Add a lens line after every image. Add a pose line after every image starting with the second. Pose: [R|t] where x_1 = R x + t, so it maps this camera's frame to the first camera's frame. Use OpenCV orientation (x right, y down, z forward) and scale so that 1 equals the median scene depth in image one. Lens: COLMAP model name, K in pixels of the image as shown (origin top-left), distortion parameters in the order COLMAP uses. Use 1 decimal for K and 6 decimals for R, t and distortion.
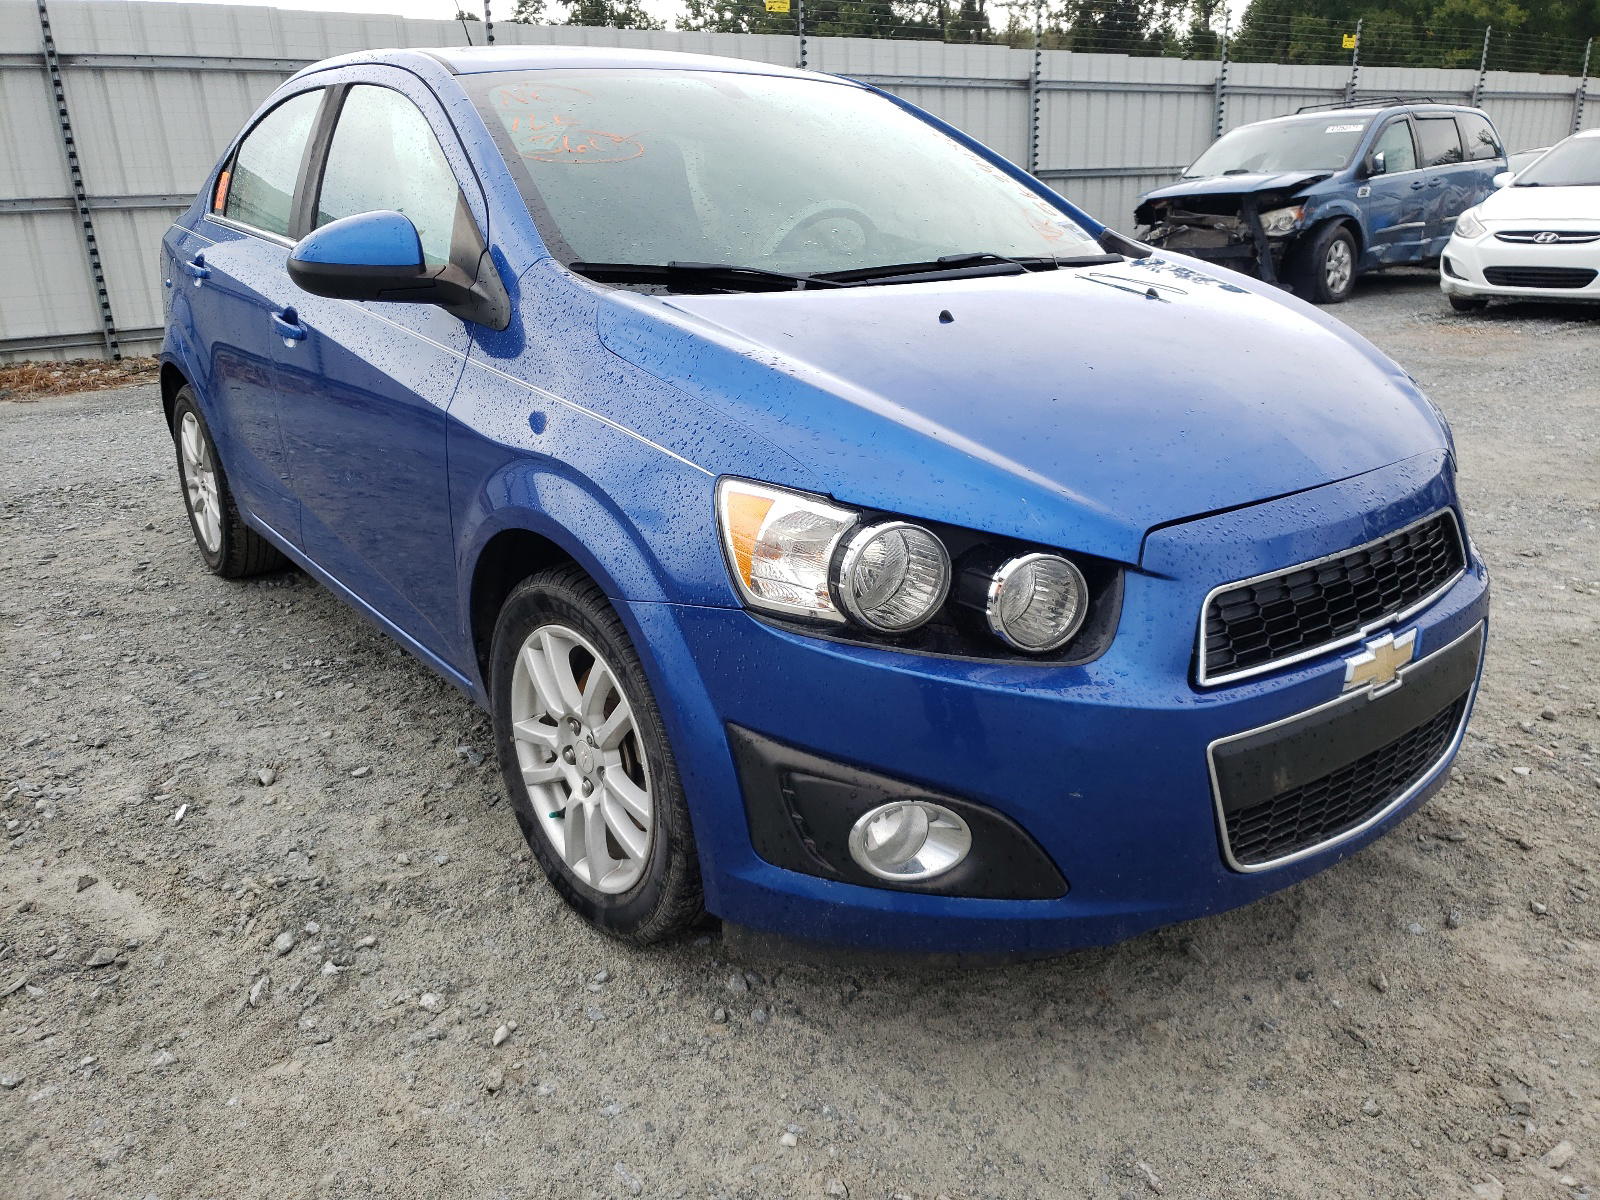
lens RADIAL K [[1247.0, 0, 802.8], [0, 1247.0, 609.0], [0, 0, 1]] dist [0.002391, 0.015706]
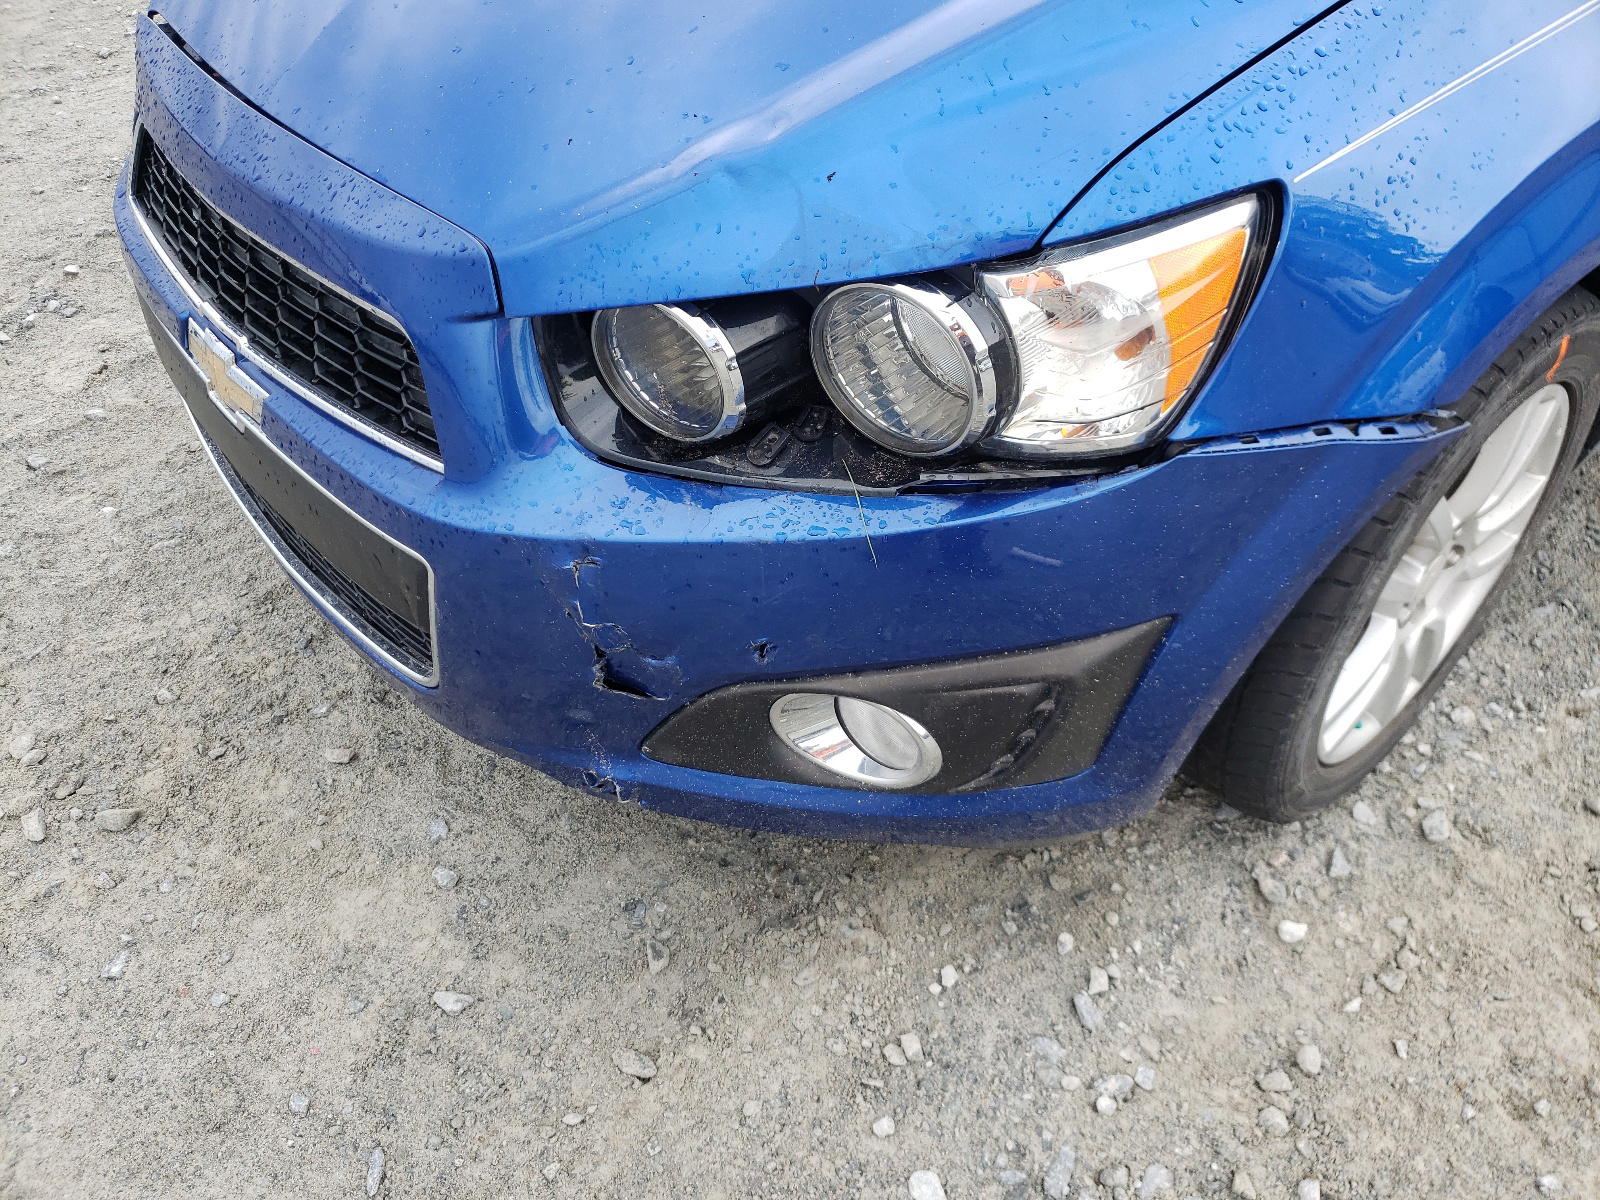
lens RADIAL K [[1247.0, 0, 823.8], [0, 1247.0, 602.3], [0, 0, 1]] dist [0.002391, 0.015706]
pose [[0.054659, 0.697469, -0.714527, 1.048694], [-0.315510, 0.690998, 0.650366, -0.423127], [0.947347, 0.189892, 0.257828, 1.127895]]
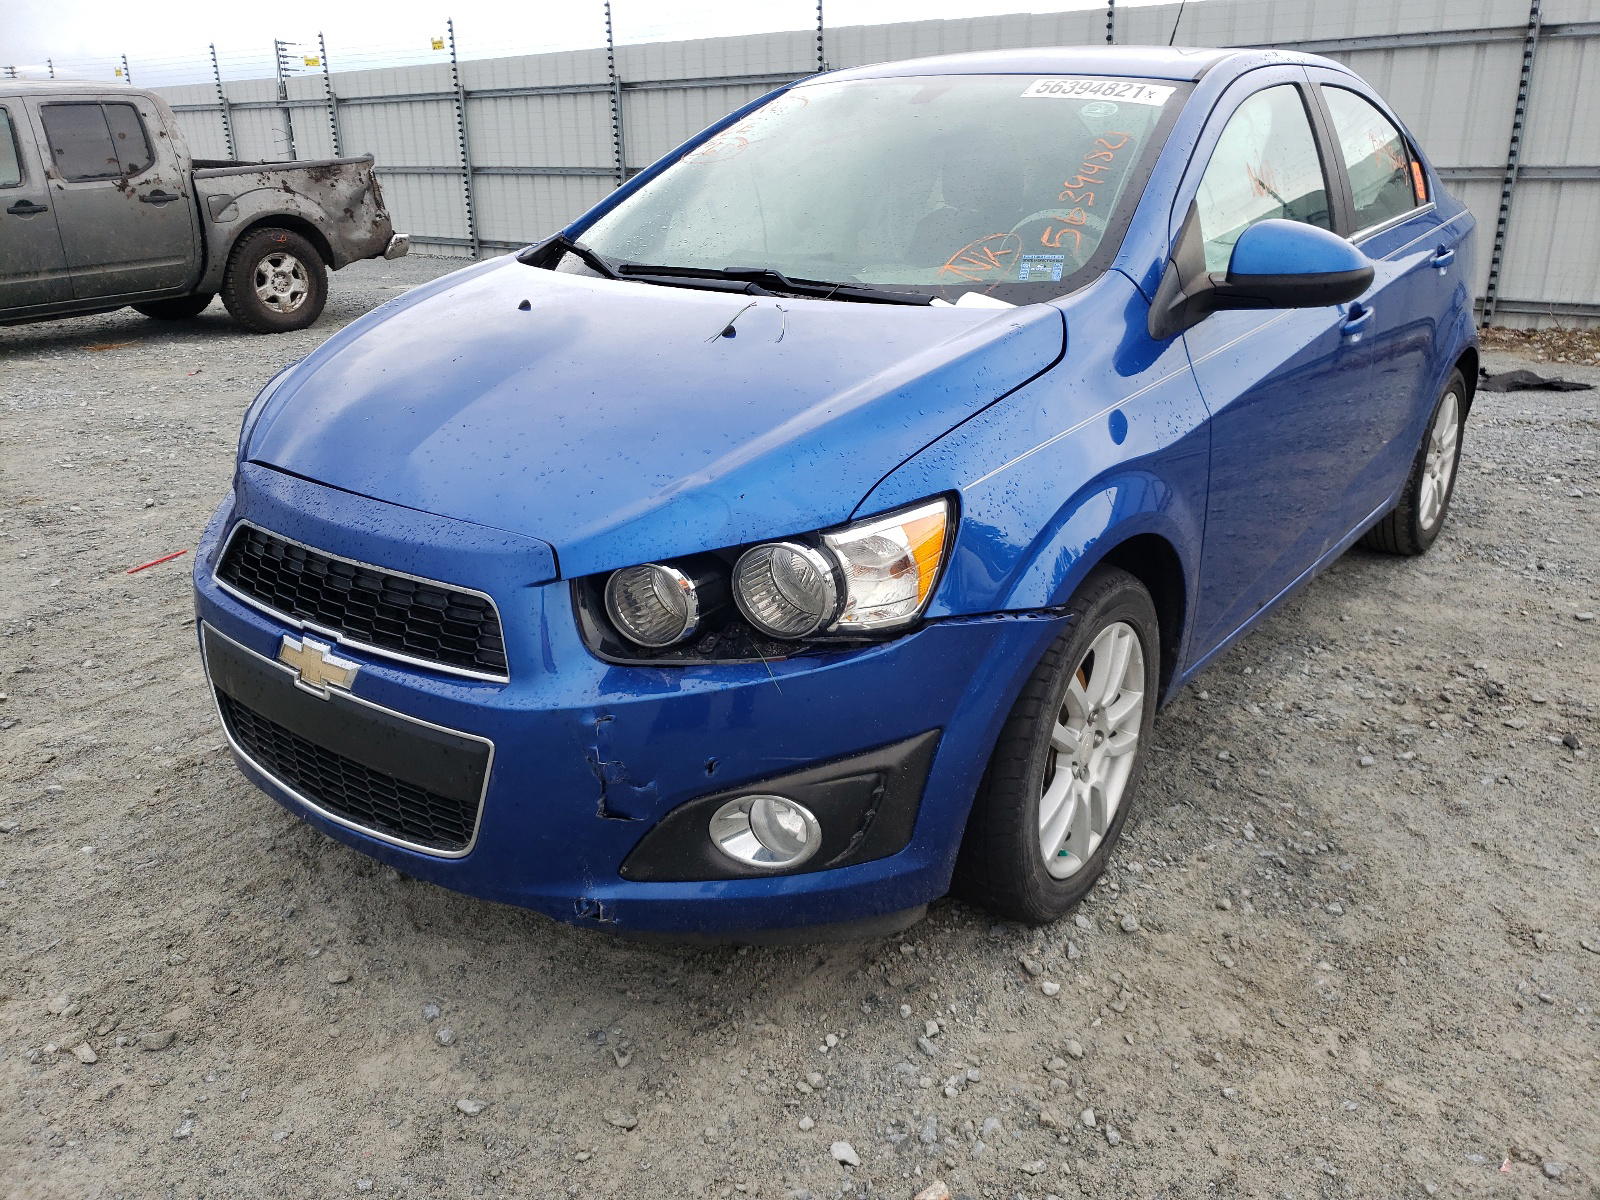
lens RADIAL K [[1247.0, 0, 817.2], [0, 1247.0, 594.1], [0, 0, 1]] dist [0.002391, 0.015706]
pose [[0.274472, 0.360071, -0.891635, 1.469360], [-0.340553, 0.903548, 0.260049, -0.423853], [0.899271, 0.232273, 0.370622, 0.946136]]
